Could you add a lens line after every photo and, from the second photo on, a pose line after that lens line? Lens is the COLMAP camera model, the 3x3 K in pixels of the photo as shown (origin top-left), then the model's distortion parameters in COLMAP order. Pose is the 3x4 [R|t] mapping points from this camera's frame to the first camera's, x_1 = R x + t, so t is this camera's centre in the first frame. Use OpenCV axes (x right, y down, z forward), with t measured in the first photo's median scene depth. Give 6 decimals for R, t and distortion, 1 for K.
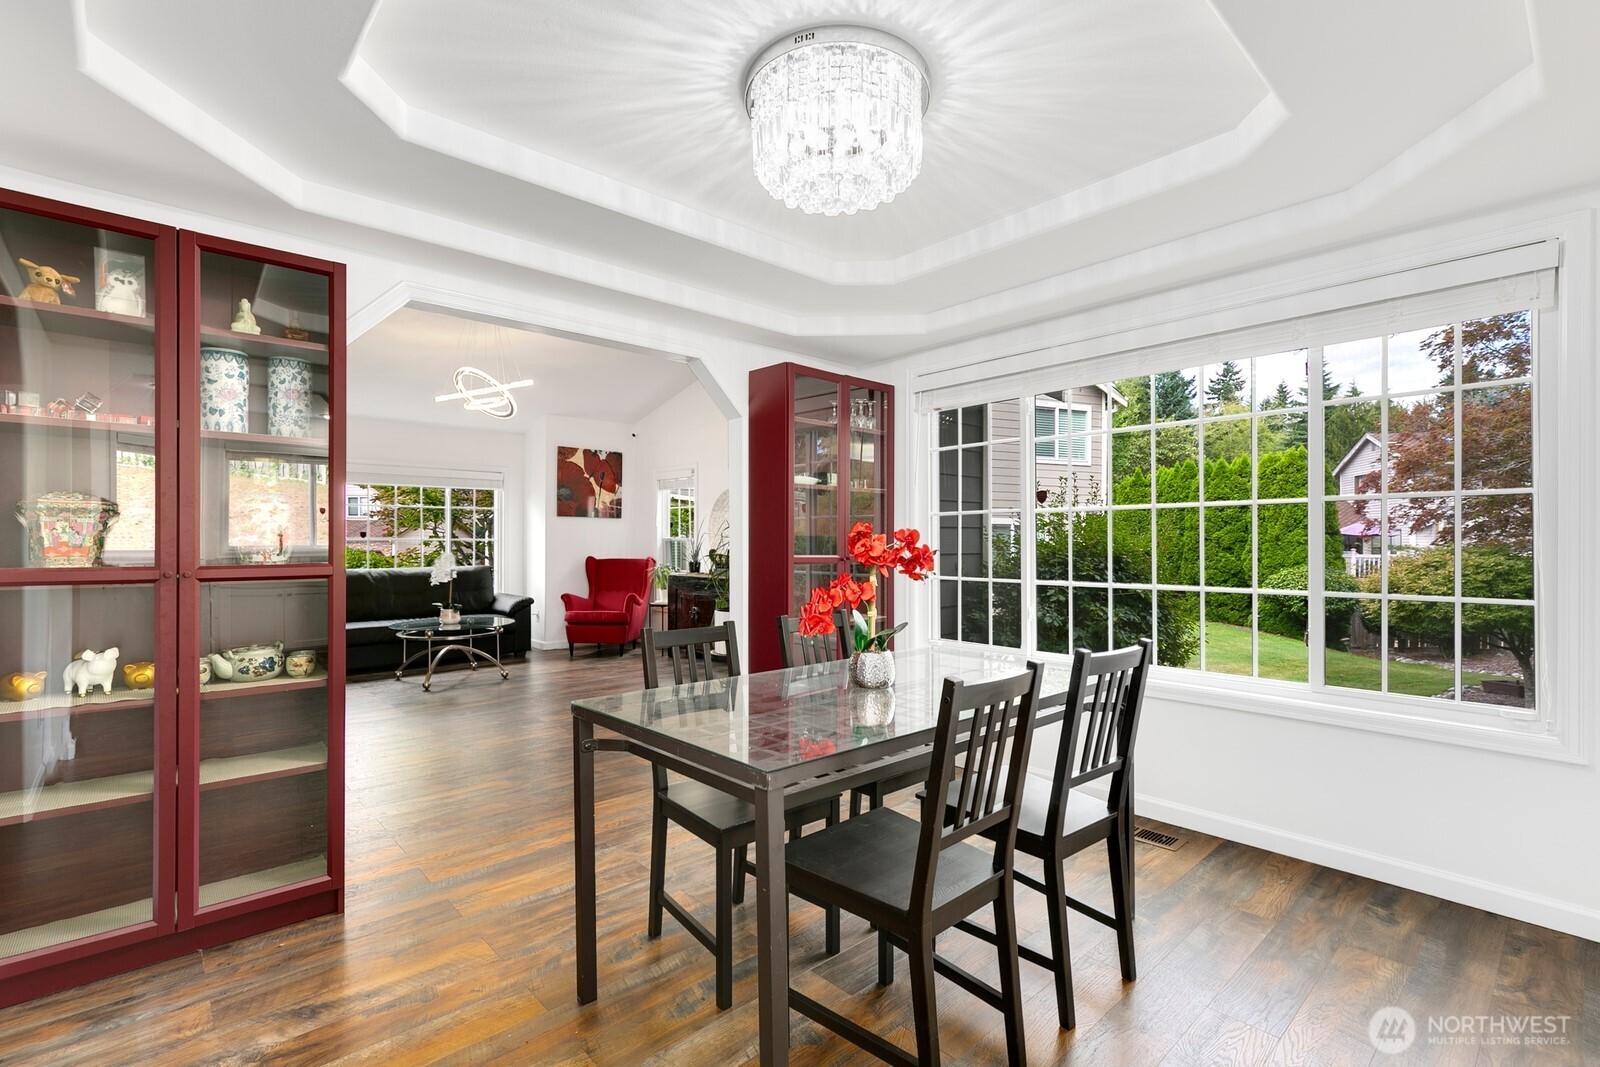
lens RADIAL K [[724.9, 0, 800.8], [0, 724.9, 538.7], [0, 0, 1]] dist [0.018842, 0.000077]
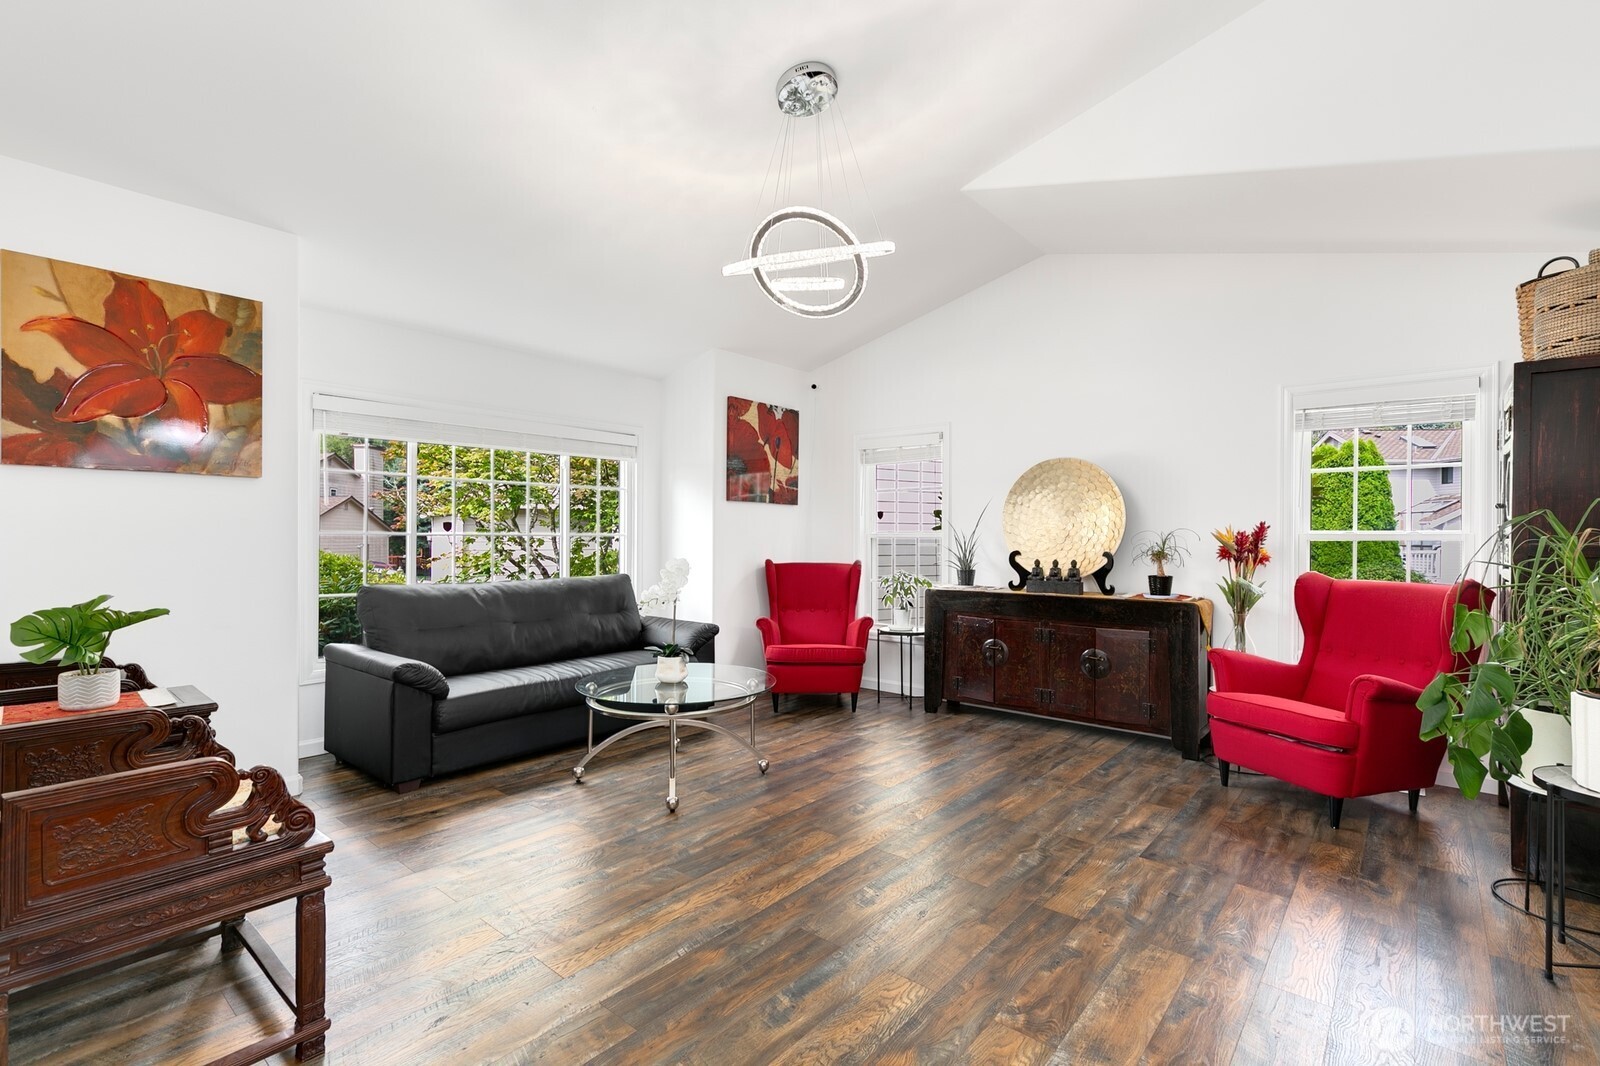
lens RADIAL K [[724.9, 0, 801.2], [0, 724.9, 534.4], [0, 0, 1]] dist [0.018842, 0.000077]
pose [[0.992648, 0.002103, 0.121021, -0.341614], [-0.002359, 0.999995, 0.001976, -0.000833], [-0.121016, -0.002247, 0.992648, 0.318193]]
